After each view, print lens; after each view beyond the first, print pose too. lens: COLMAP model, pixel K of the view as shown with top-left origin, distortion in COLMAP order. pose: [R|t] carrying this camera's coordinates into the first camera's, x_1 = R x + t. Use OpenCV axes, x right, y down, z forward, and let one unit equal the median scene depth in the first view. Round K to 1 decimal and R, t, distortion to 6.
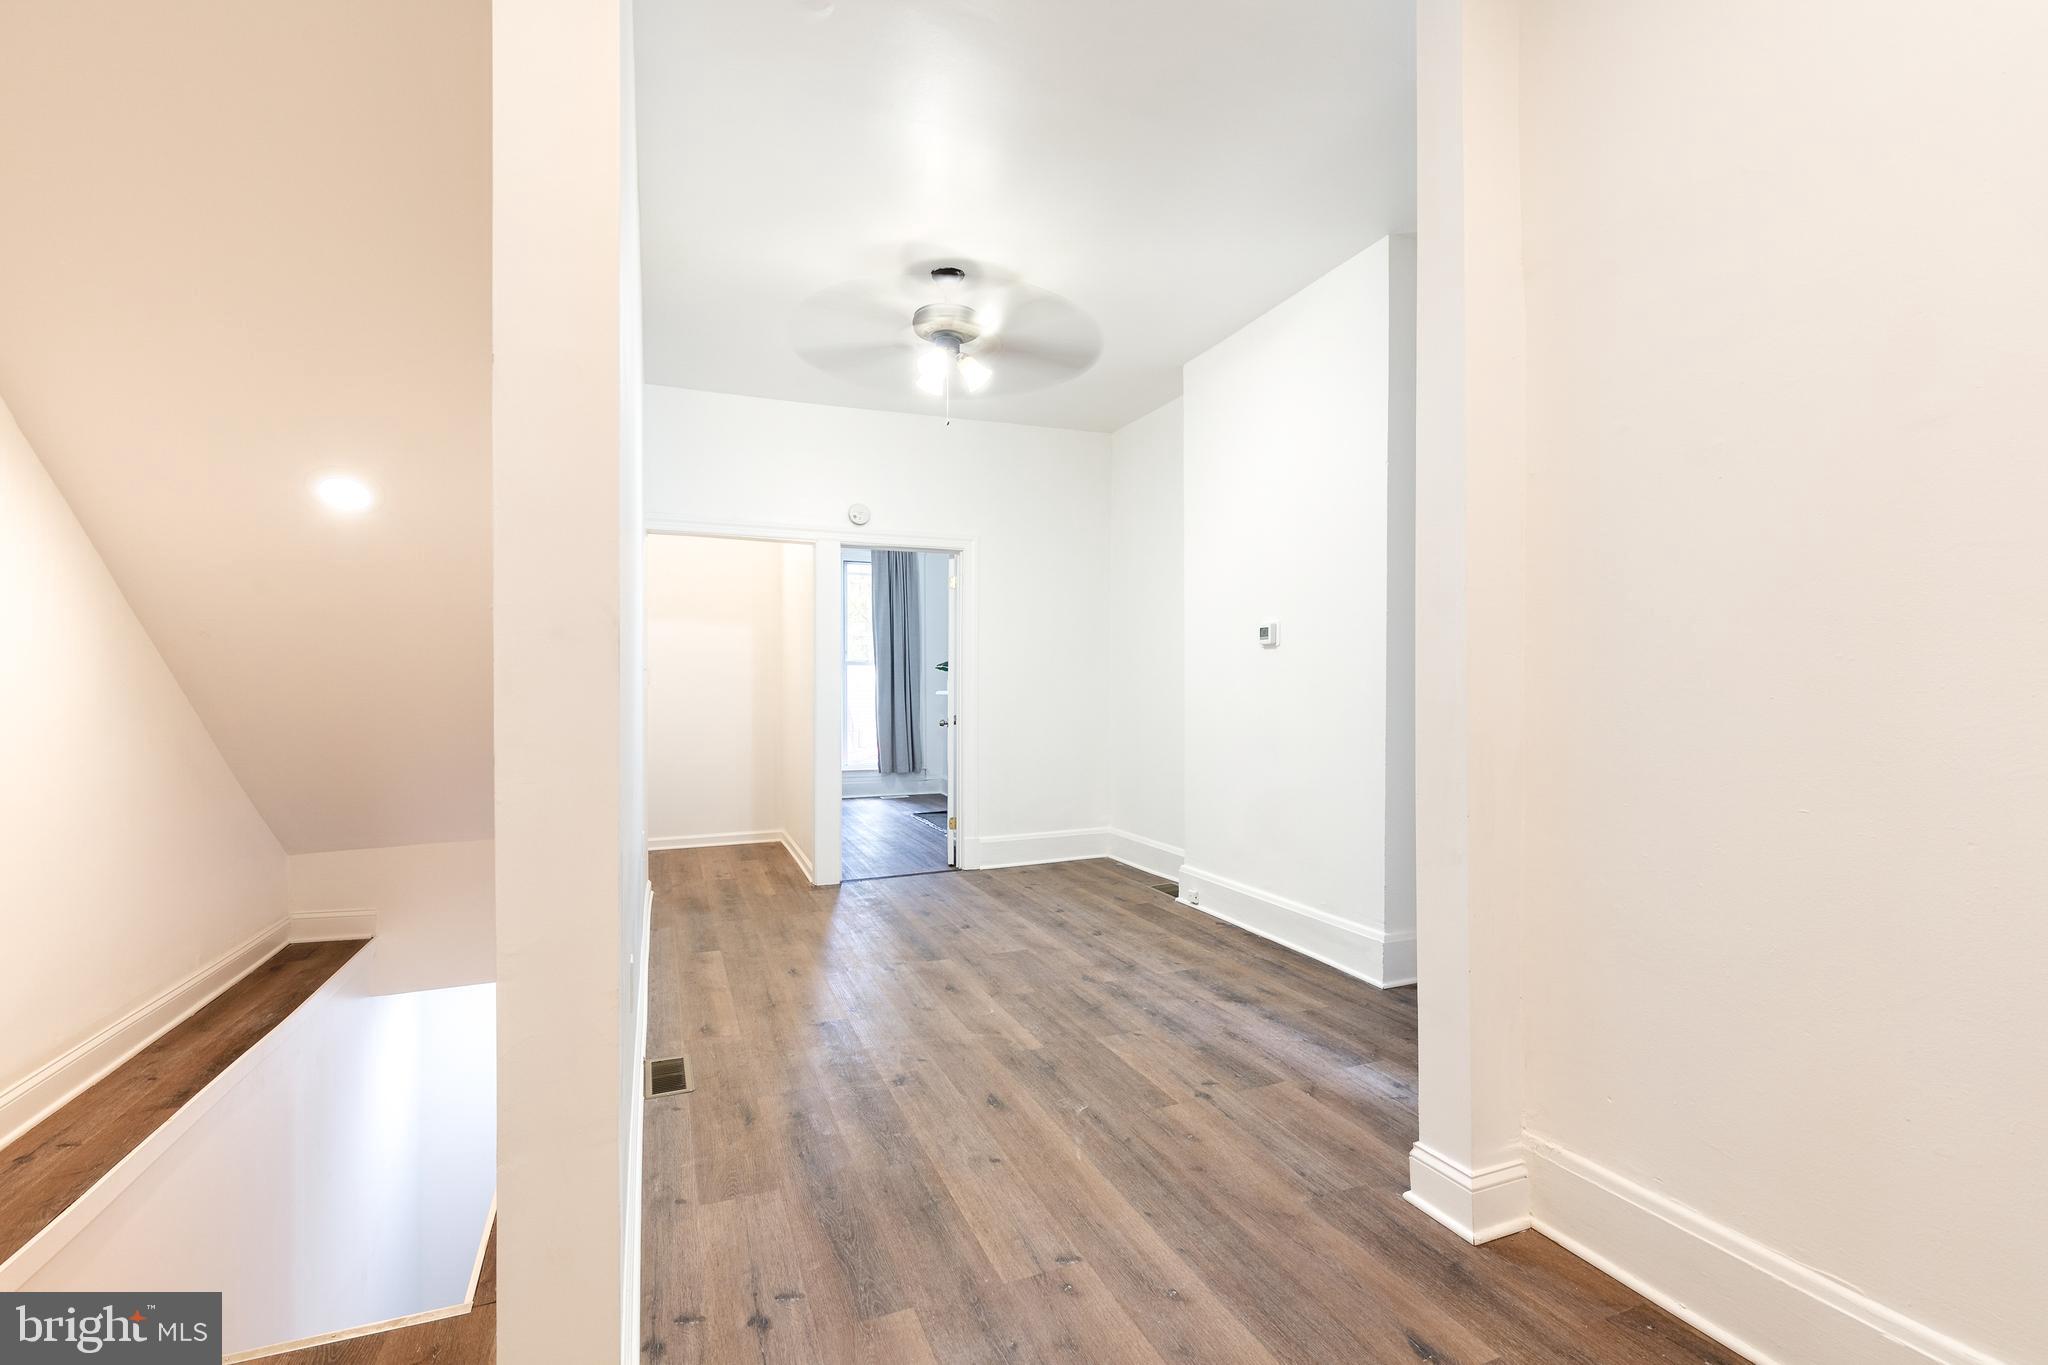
lens RADIAL K [[933.1, 0, 1021.2], [0, 933.1, 682.3], [0, 0, 1]] dist [0.005879, -0.001074]
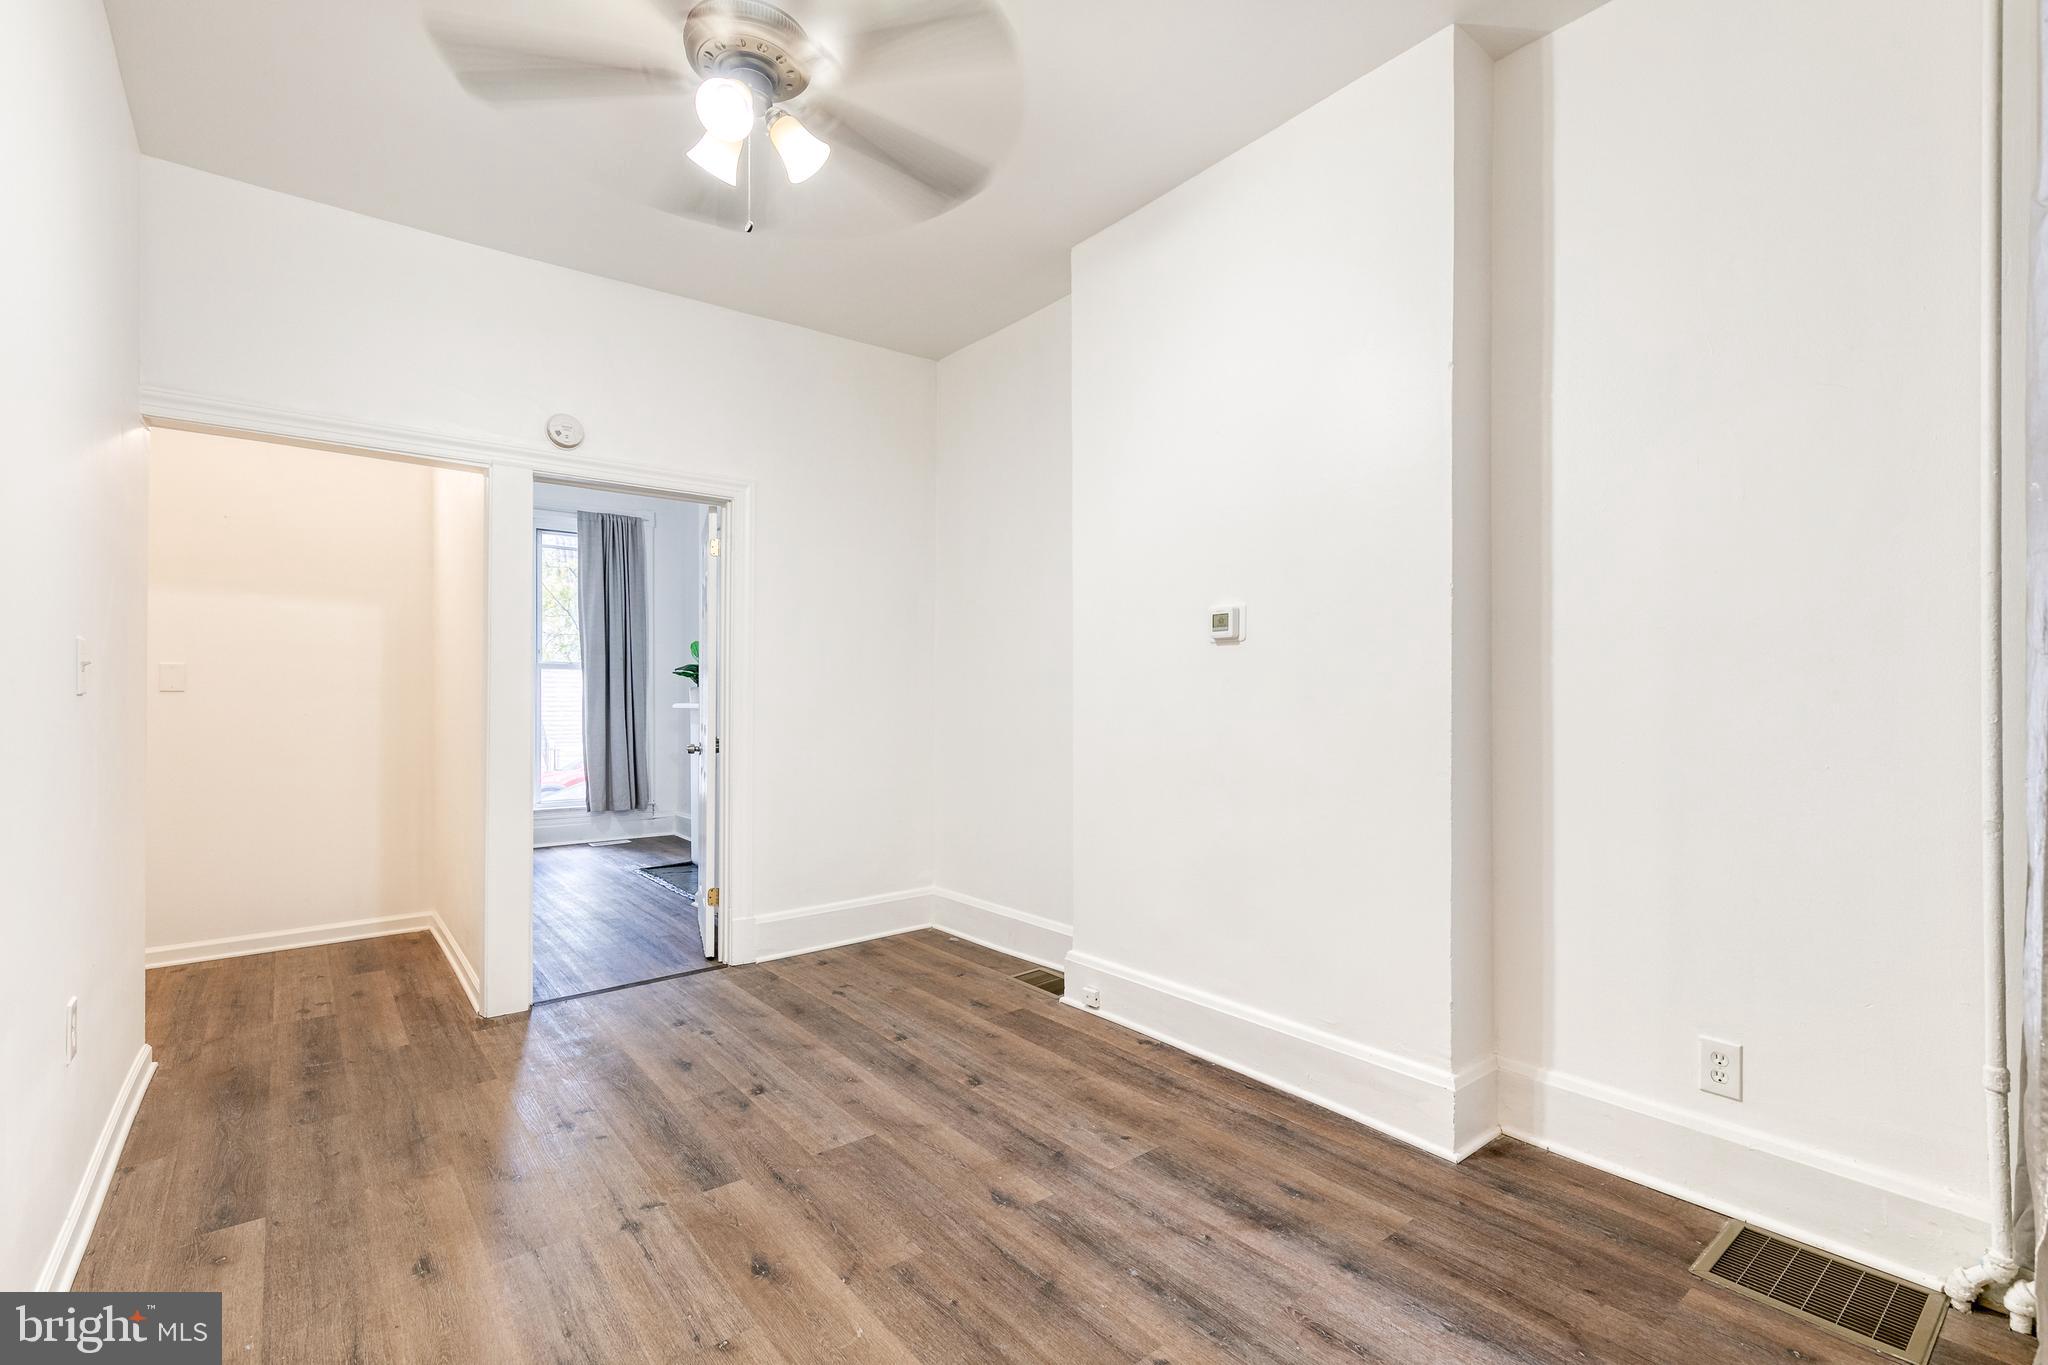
lens RADIAL K [[933.1, 0, 1037.5], [0, 933.1, 687.0], [0, 0, 1]] dist [0.005879, -0.001074]
pose [[0.953534, 0.004089, 0.301257, -0.064227], [-0.002410, 0.999979, -0.005945, -0.000157], [-0.301275, 0.004942, 0.953524, 0.325391]]
